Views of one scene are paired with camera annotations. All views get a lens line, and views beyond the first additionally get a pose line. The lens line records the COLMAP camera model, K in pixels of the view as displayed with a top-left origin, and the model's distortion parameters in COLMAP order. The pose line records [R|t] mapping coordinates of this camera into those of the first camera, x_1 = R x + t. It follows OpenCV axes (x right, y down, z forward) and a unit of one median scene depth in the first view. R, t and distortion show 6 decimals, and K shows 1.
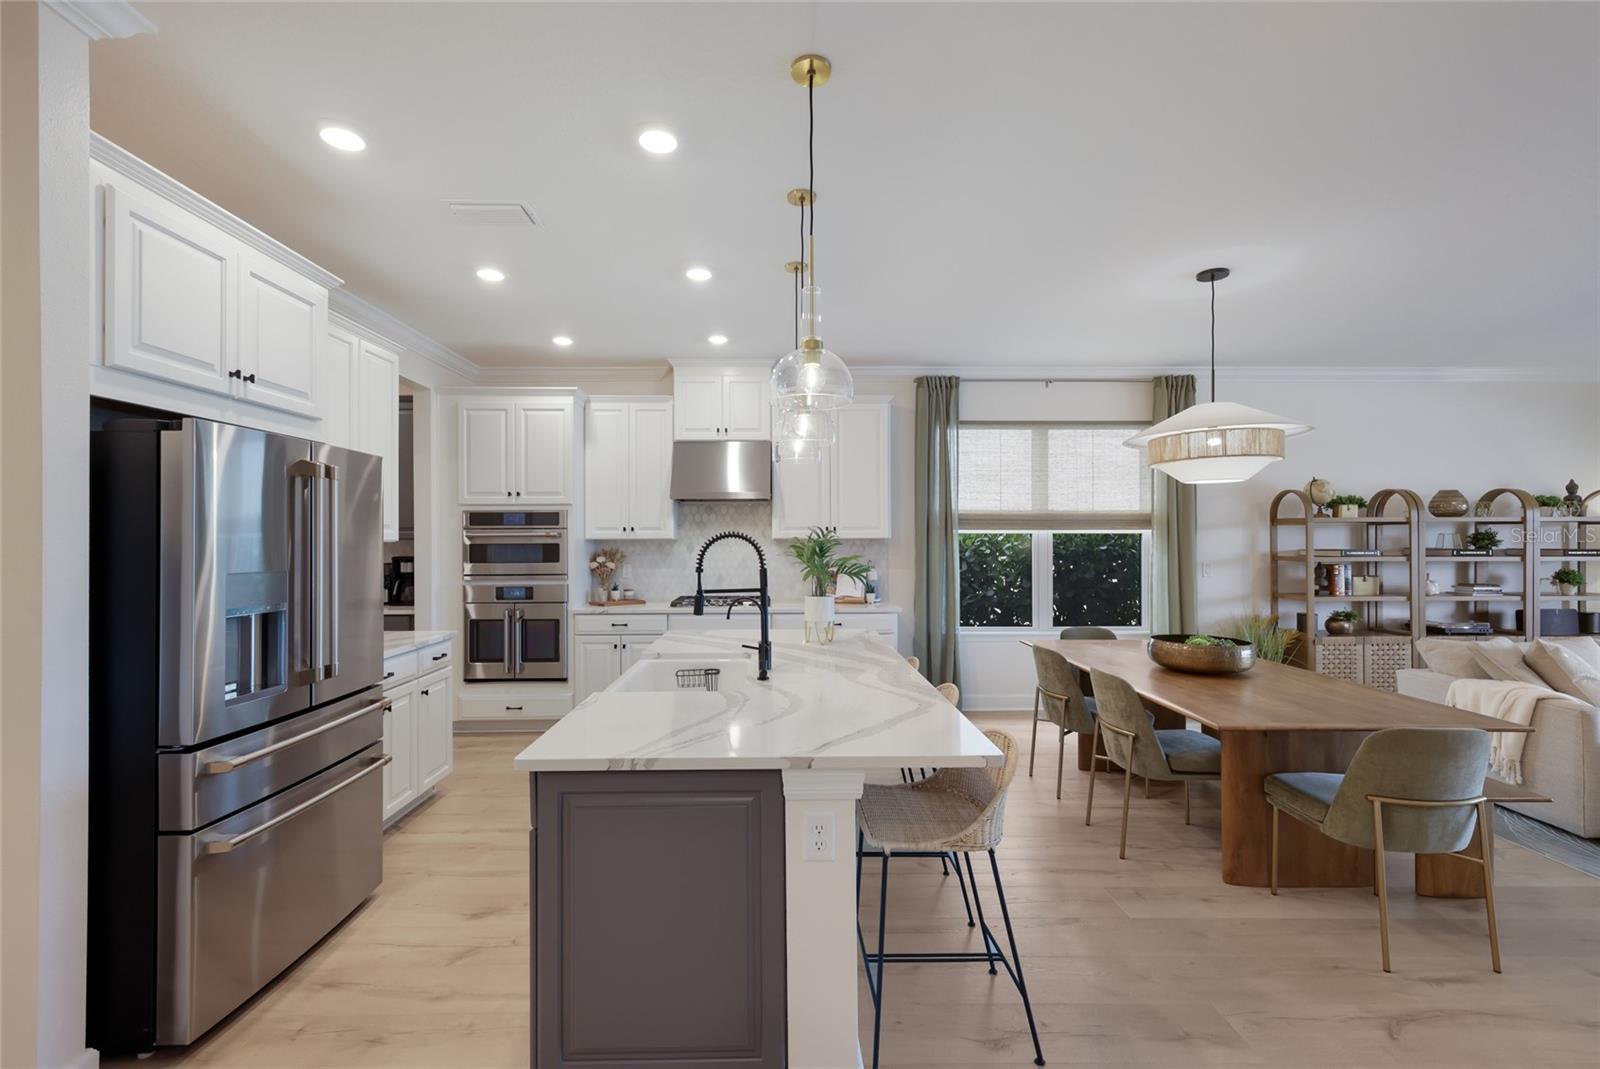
lens RADIAL K [[706.0, 0, 807.2], [0, 706.0, 535.2], [0, 0, 1]] dist [0.011663, 0.001002]
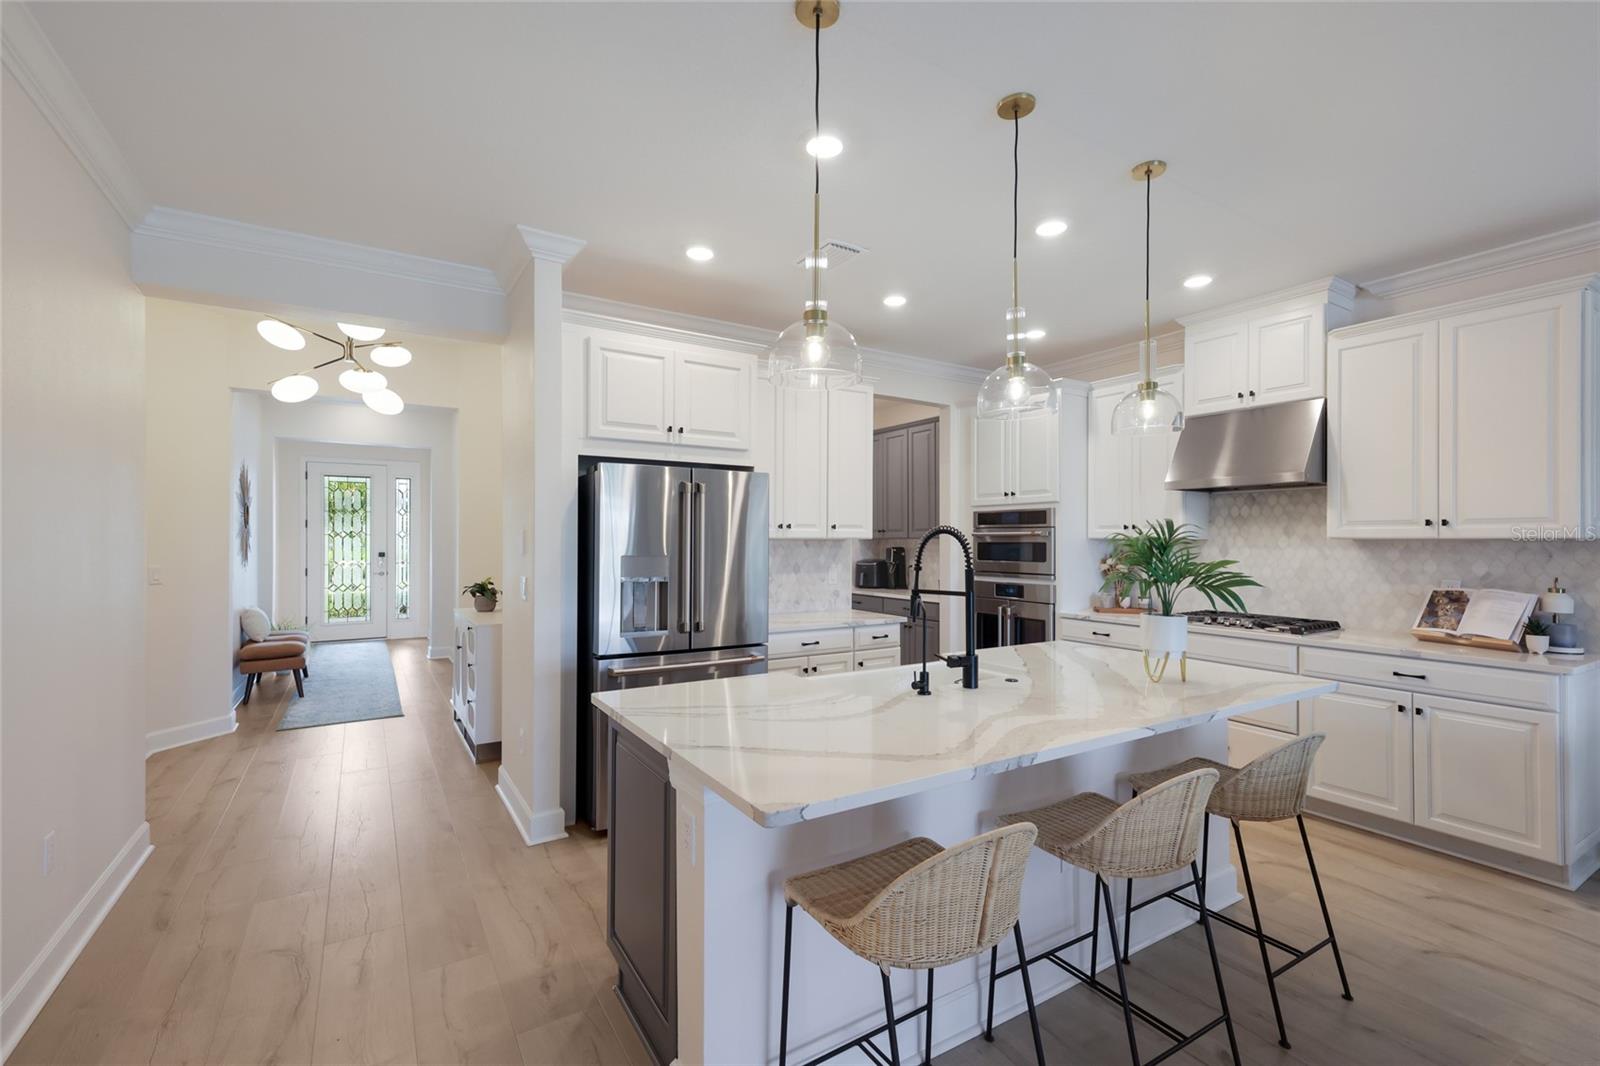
lens RADIAL K [[706.0, 0, 786.1], [0, 706.0, 535.6], [0, 0, 1]] dist [0.011663, 0.001002]
pose [[0.499773, -0.002318, -0.866153, 0.290505], [-0.000909, 0.999994, -0.003201, 0.005185], [0.866156, 0.002388, 0.499768, 0.196470]]
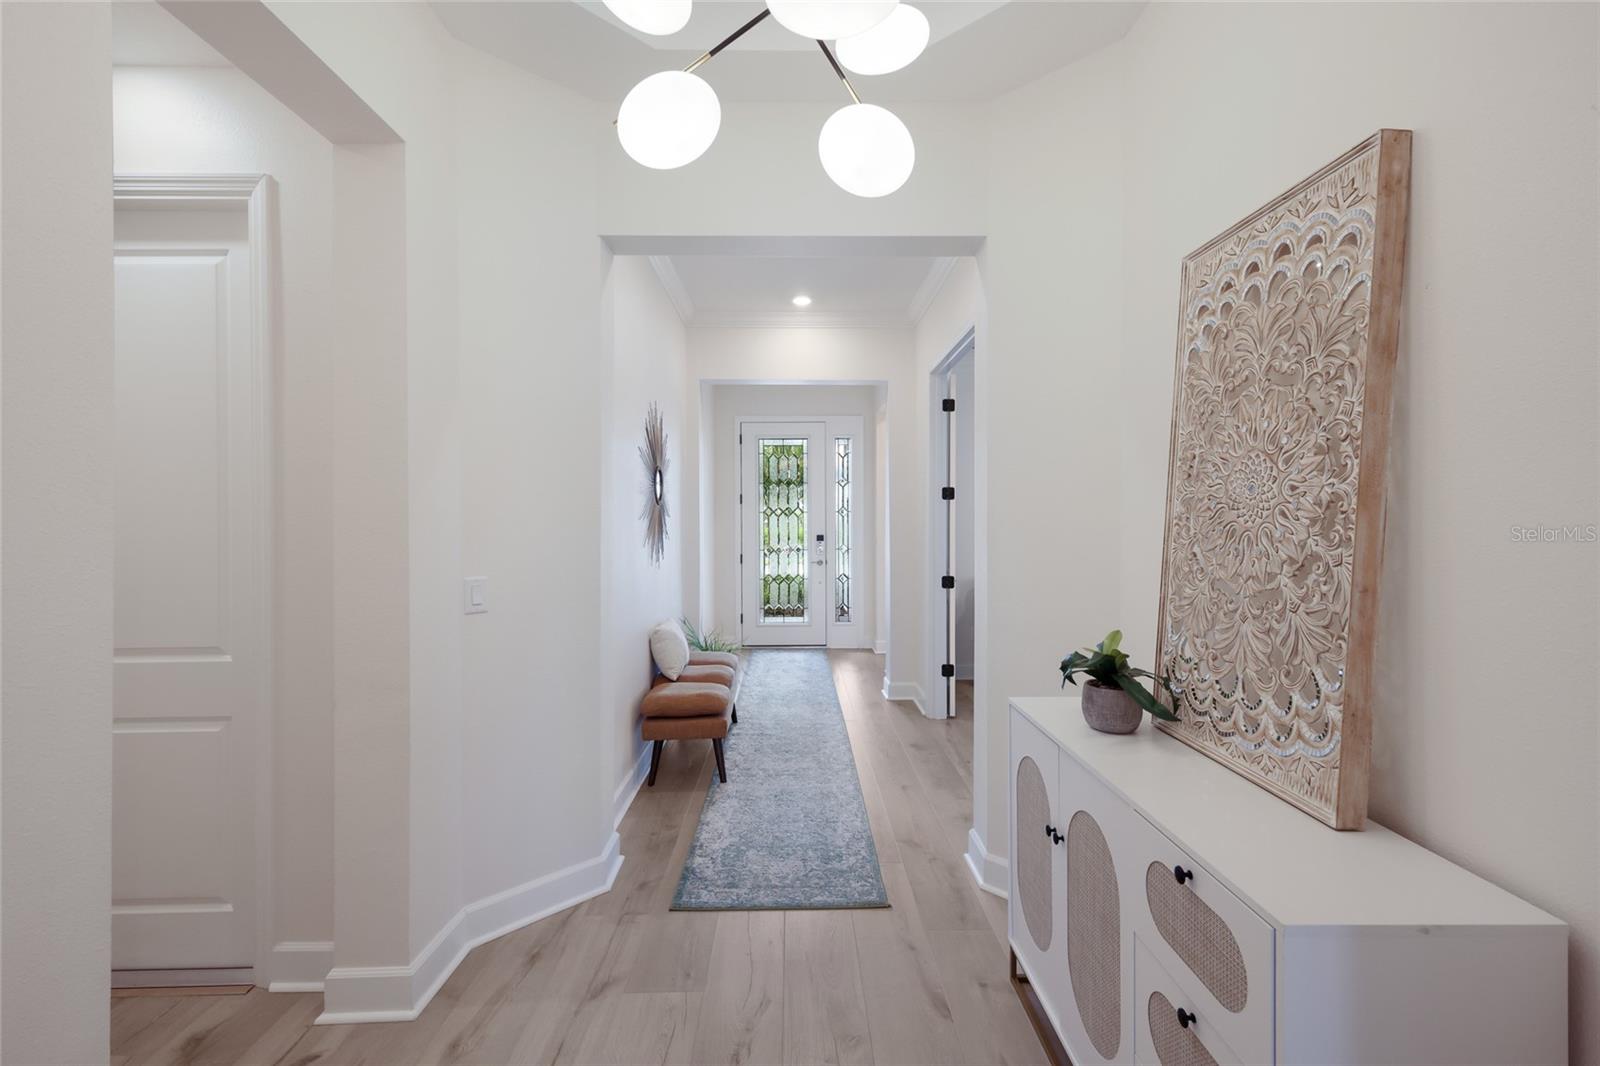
lens RADIAL K [[706.0, 0, 800.6], [0, 706.0, 526.4], [0, 0, 1]] dist [0.011663, 0.001002]
pose [[-0.003140, 0.019657, -0.999802, -0.380594], [-0.000047, 0.999807, 0.019657, -0.002607], [0.999995, 0.000109, -0.003139, 0.171705]]
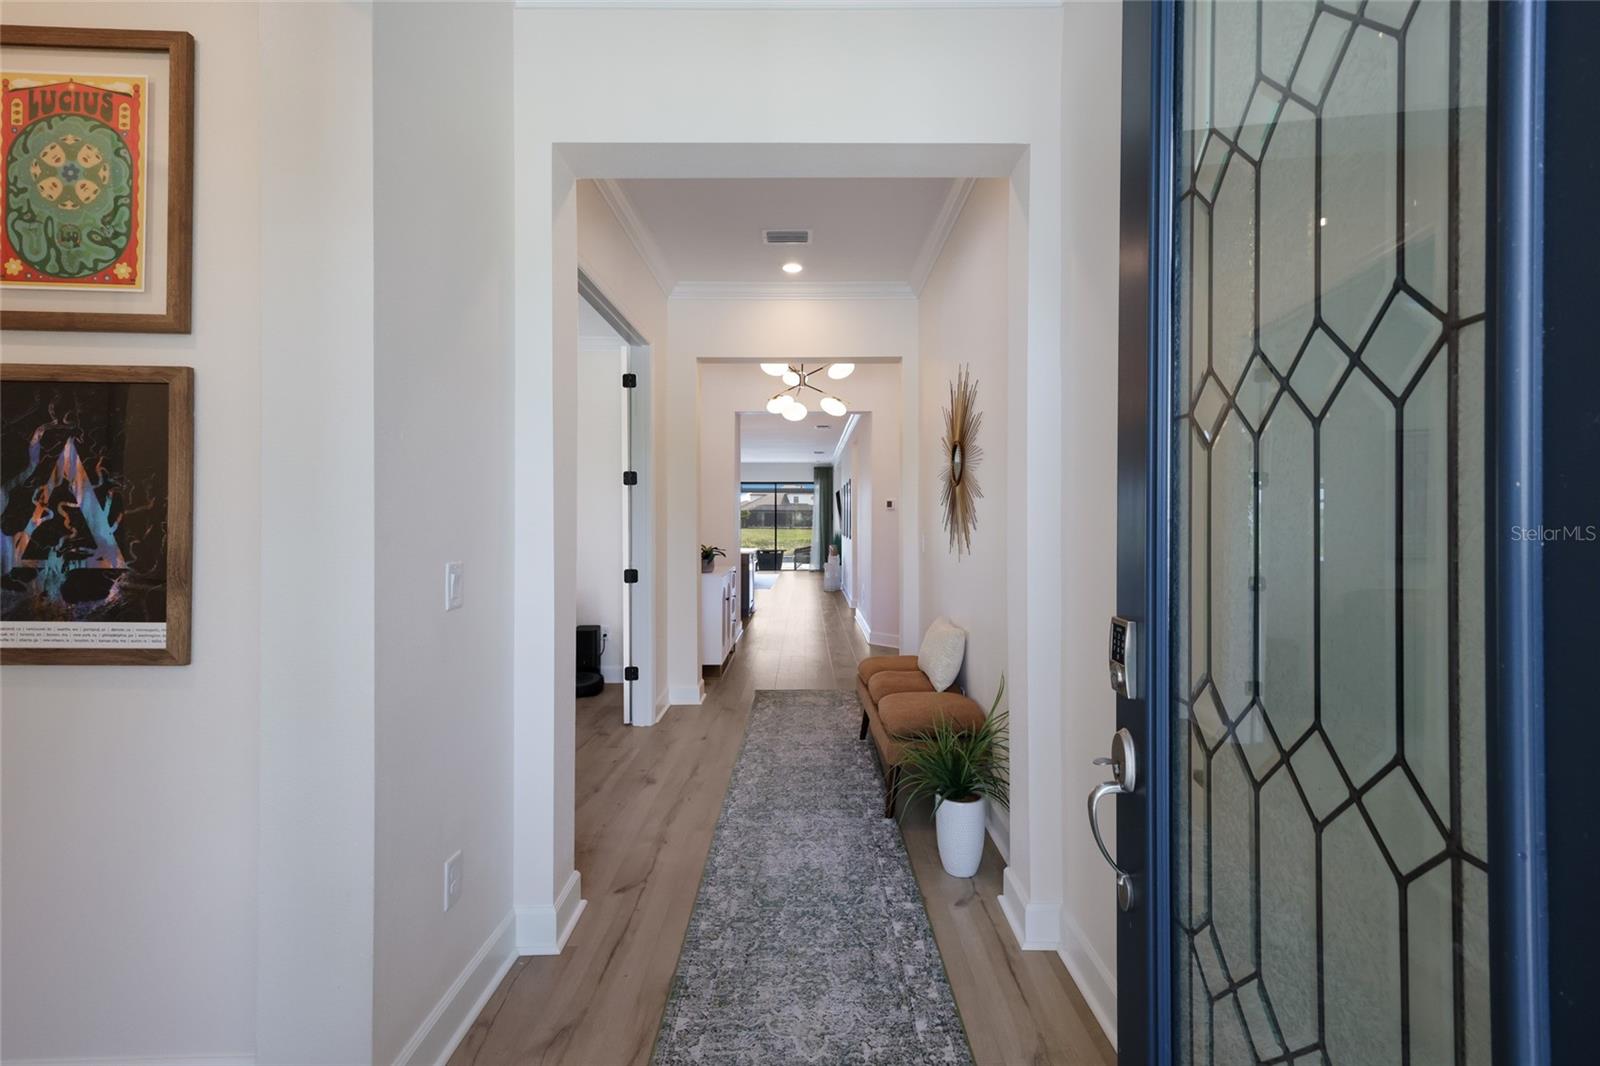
lens RADIAL K [[706.0, 0, 802.9], [0, 706.0, 521.4], [0, 0, 1]] dist [0.011663, 0.001002]
pose [[0.019304, -0.000124, 0.999814, -1.853227], [0.006162, 0.999981, 0.000005, 0.021459], [-0.999795, 0.006161, 0.019304, 0.142950]]
